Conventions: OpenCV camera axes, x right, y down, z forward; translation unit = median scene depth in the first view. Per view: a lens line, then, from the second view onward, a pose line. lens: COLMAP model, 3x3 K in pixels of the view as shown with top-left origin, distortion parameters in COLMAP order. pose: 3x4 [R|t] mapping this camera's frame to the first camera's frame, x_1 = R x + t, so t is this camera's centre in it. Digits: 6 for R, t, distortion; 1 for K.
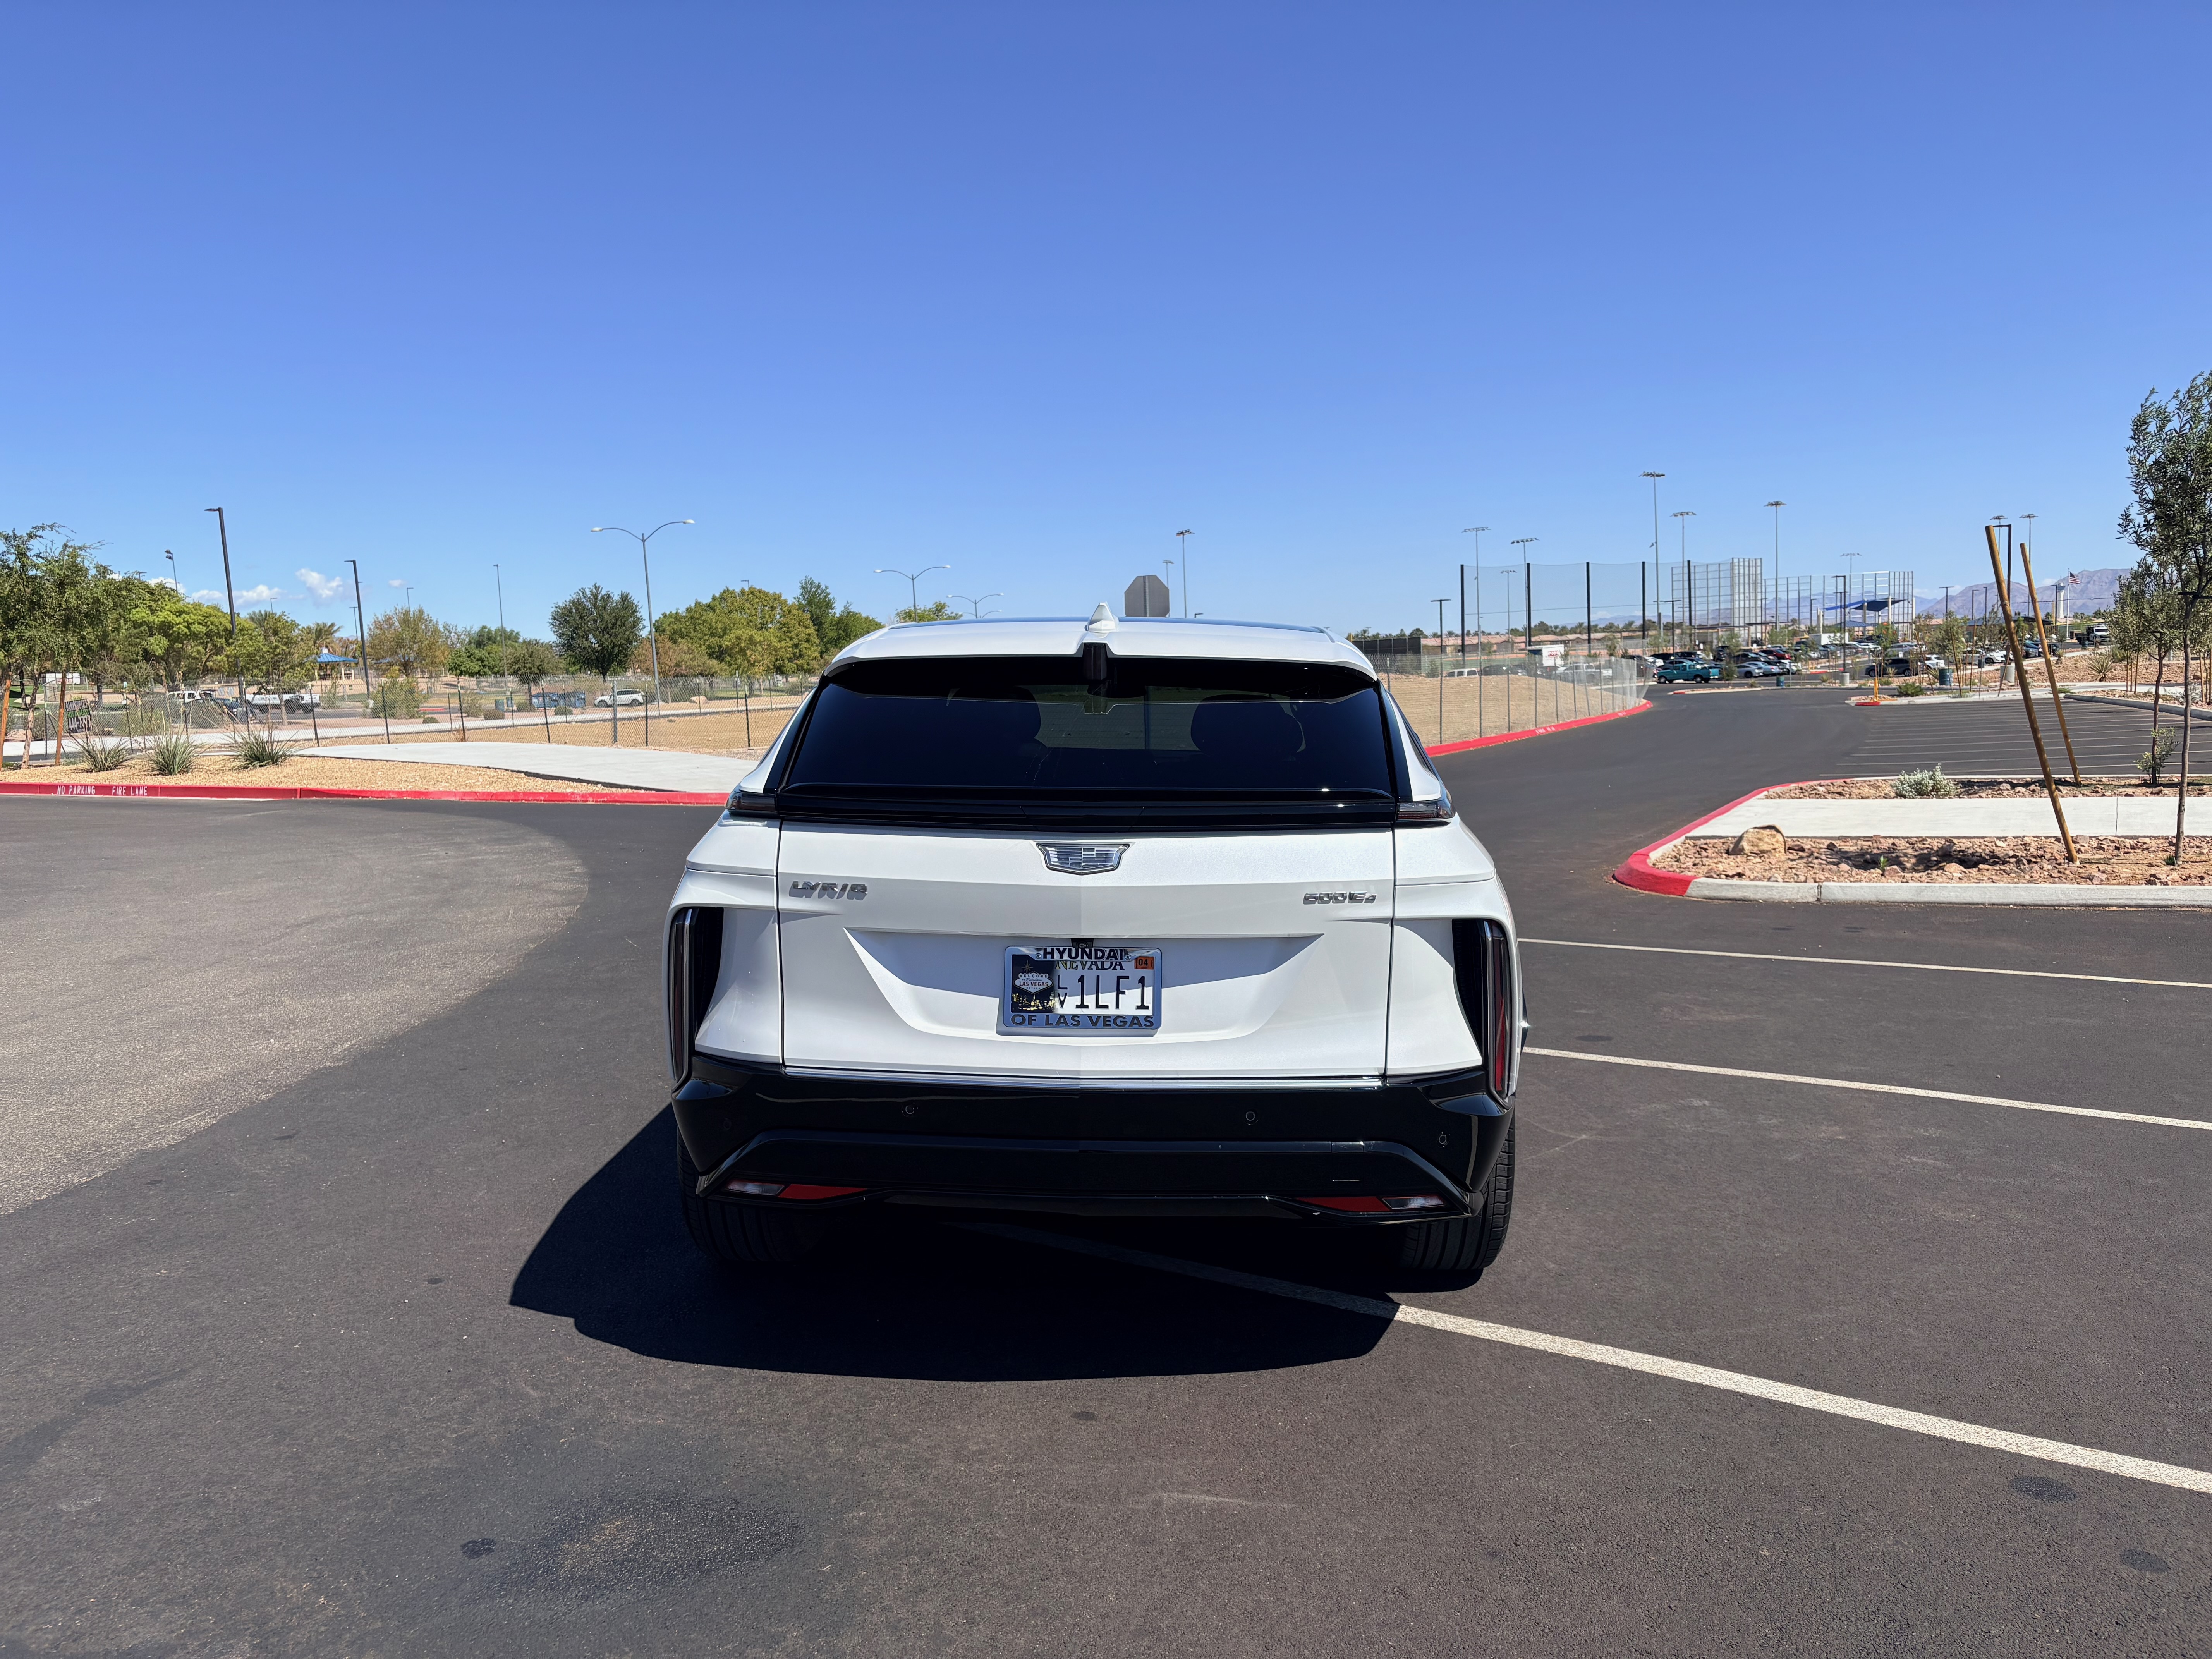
lens RADIAL K [[1657.8, 0, 1111.2], [0, 1657.8, 821.7], [0, 0, 1]] dist [0.058381, -0.075763]
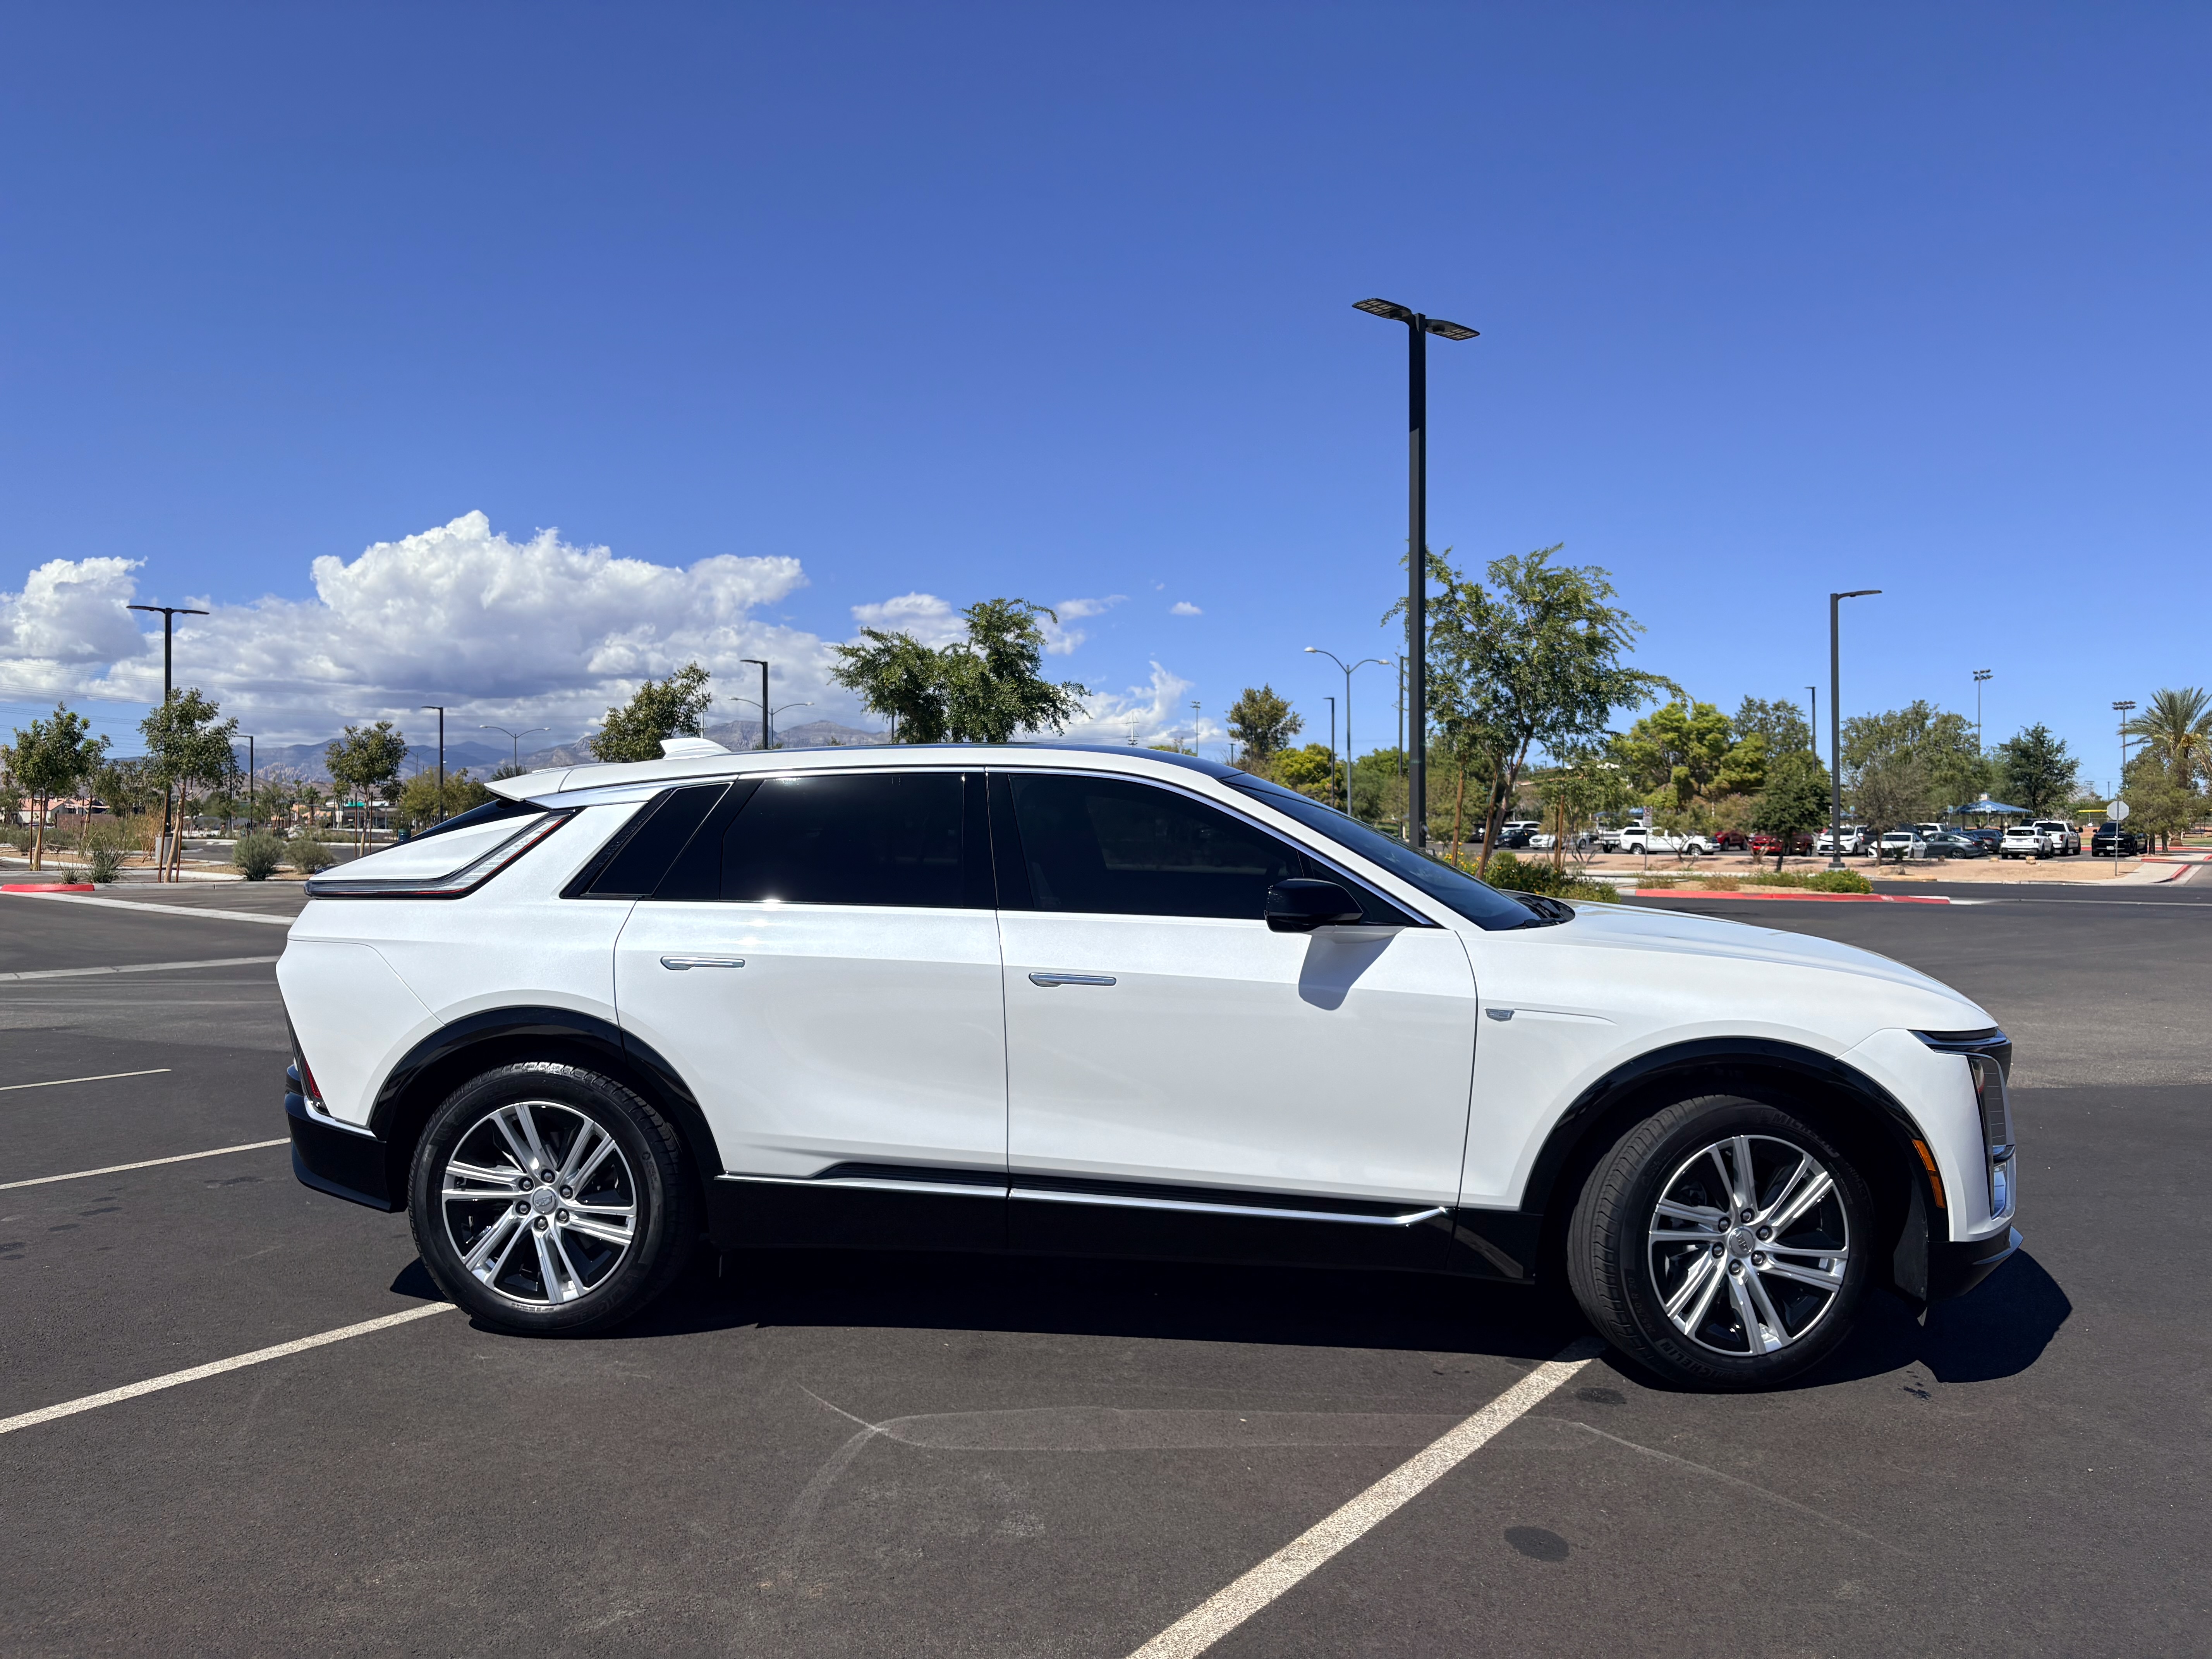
lens RADIAL K [[1698.2, 0, 1141.3], [0, 1698.2, 828.6], [0, 0, 1]] dist [0.000193, -0.005416]
pose [[-0.073914, 0.022810, -0.997004, 1.571125], [-0.095612, 0.994971, 0.029852, -0.165810], [0.992671, 0.097532, -0.071361, 1.772237]]
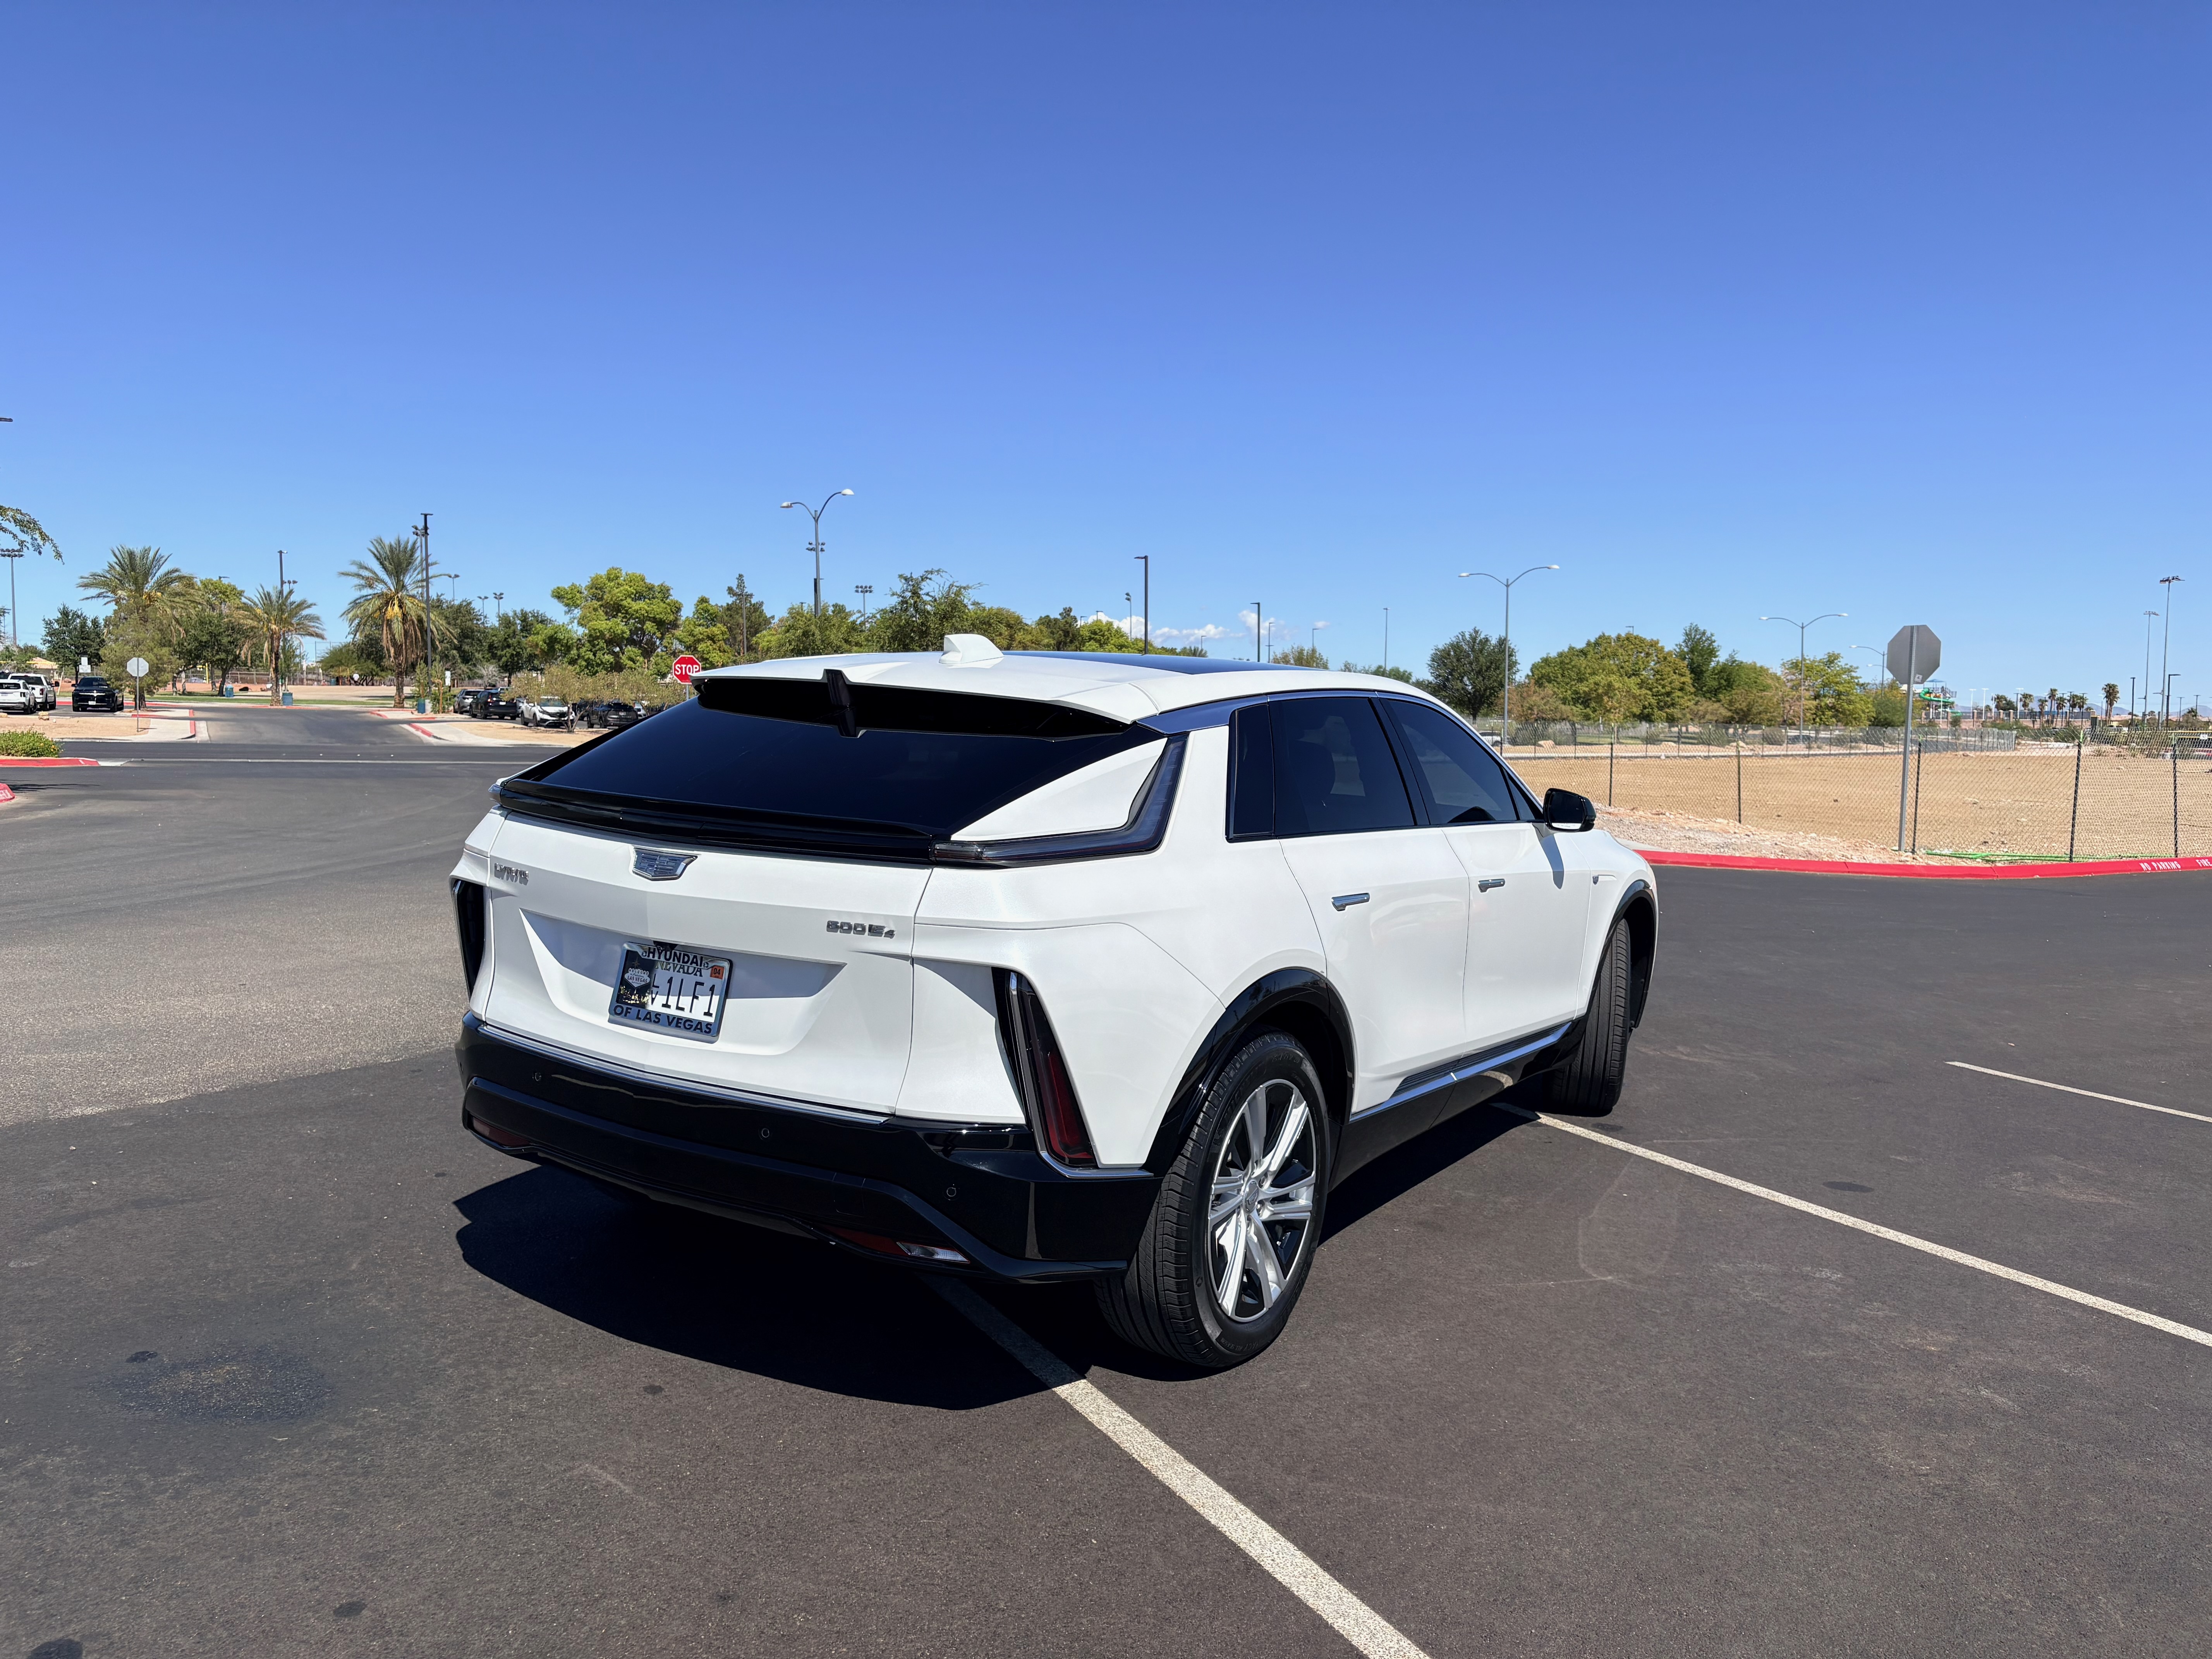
lens RADIAL K [[1665.4, 0, 1123.3], [0, 1665.4, 837.7], [0, 0, 1]] dist [0.018250, -0.000142]
pose [[0.867969, 0.080631, -0.490029, 0.728069], [-0.089147, 0.996000, 0.005982, -0.027460], [0.488551, 0.038493, 0.871686, 0.201878]]
